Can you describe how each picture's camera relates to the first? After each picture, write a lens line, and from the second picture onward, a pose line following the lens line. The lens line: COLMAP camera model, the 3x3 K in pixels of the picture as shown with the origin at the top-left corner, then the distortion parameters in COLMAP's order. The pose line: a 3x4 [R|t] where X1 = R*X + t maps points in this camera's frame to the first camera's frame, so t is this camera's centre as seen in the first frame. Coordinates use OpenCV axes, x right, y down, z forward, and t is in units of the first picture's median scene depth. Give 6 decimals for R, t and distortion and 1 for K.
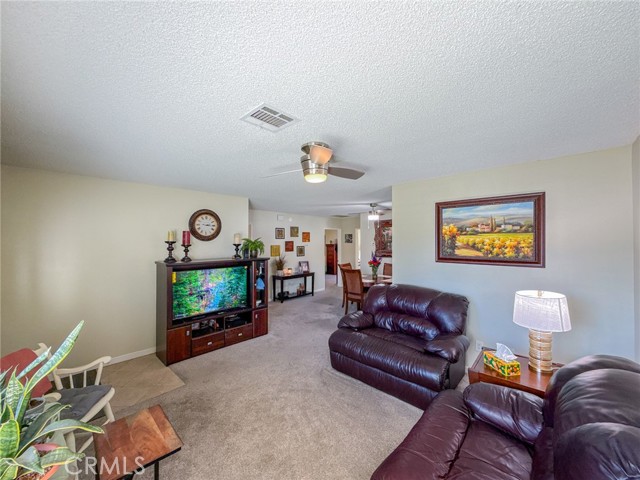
lens RADIAL K [[254.8, 0, 321.3], [0, 254.8, 240.8], [0, 0, 1]] dist [-0.000948, -0.000150]
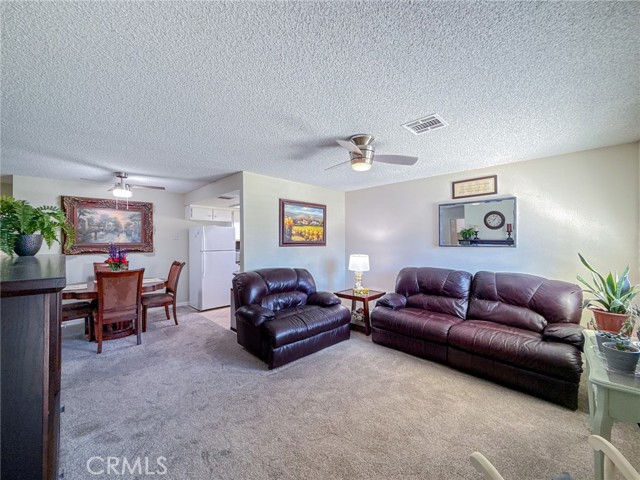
lens RADIAL K [[254.8, 0, 321.3], [0, 254.8, 240.8], [0, 0, 1]] dist [-0.000948, -0.000150]
pose [[0.035422, 0.005371, 0.999358, -0.795370], [-0.003855, 0.999979, -0.005238, 0.063156], [-0.999365, -0.003667, 0.035442, 0.779246]]
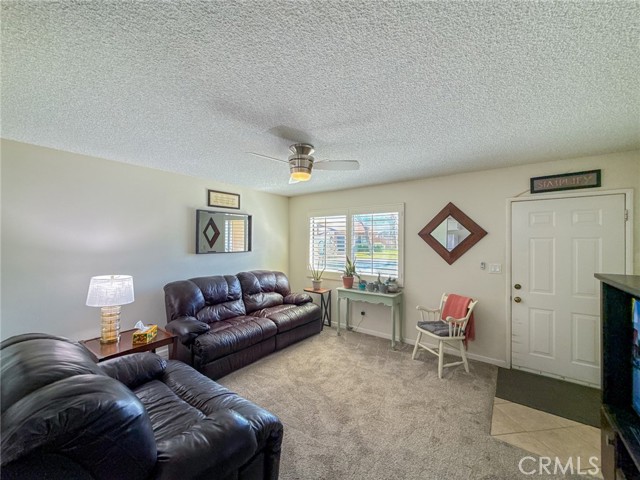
lens RADIAL K [[254.8, 0, 321.3], [0, 254.8, 240.8], [0, 0, 1]] dist [-0.000948, -0.000150]
pose [[-0.993812, -0.000983, -0.111068, 0.010634], [-0.000576, 0.999993, -0.003694, 0.026116], [0.111070, -0.003607, -0.993806, 1.448317]]
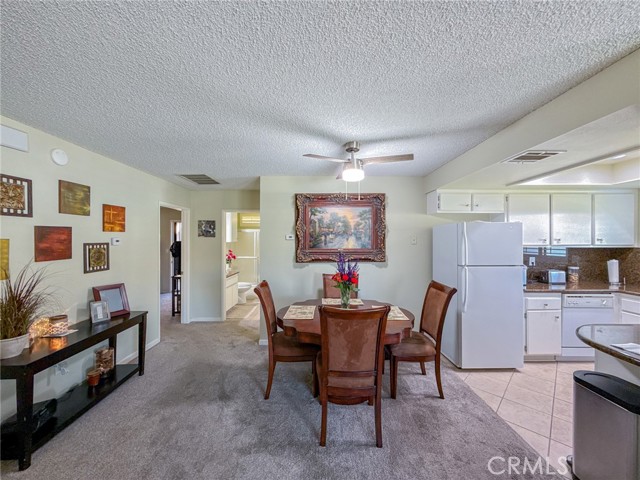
lens RADIAL K [[254.2, 0, 323.5], [0, 254.2, 240.5], [0, 0, 1]] dist [-0.011031, 0.000108]
pose [[0.714635, 0.005093, 0.699479, -0.238505], [-0.008221, 0.999966, 0.001118, 0.034992], [-0.699450, -0.006550, 0.714652, 1.265988]]
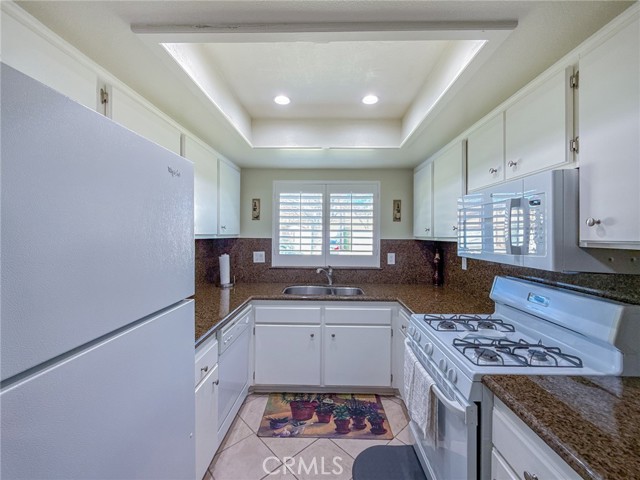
lens RADIAL K [[262.8, 0, 321.9], [0, 262.8, 236.3], [0, 0, 1]] dist [-0.000036, -0.000053]
pose [[-0.670676, -0.005345, 0.741731, 0.569727], [-0.008616, 0.999963, -0.000585, 0.048114], [-0.741700, -0.006784, -0.670697, 1.506448]]
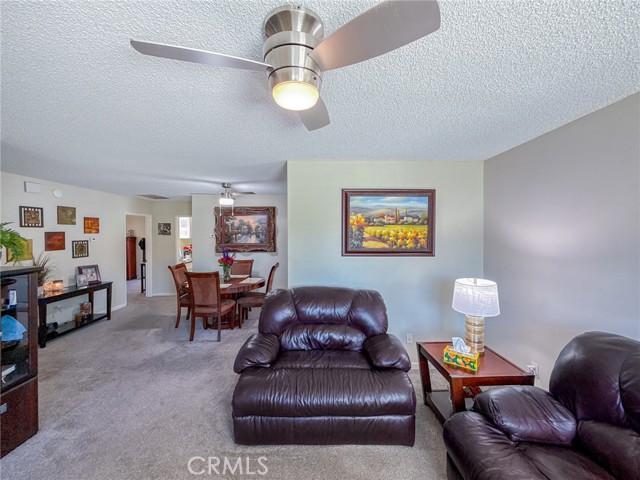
lens RADIAL K [[256.0, 0, 324.1], [0, 256.0, 237.7], [0, 0, 1]] dist [-0.001166, -0.000479]
pose [[0.714665, -0.005367, 0.699446, -0.217856], [-0.005478, 0.999897, 0.013270, 0.008436], [-0.699446, -0.013315, 0.714562, 0.426841]]
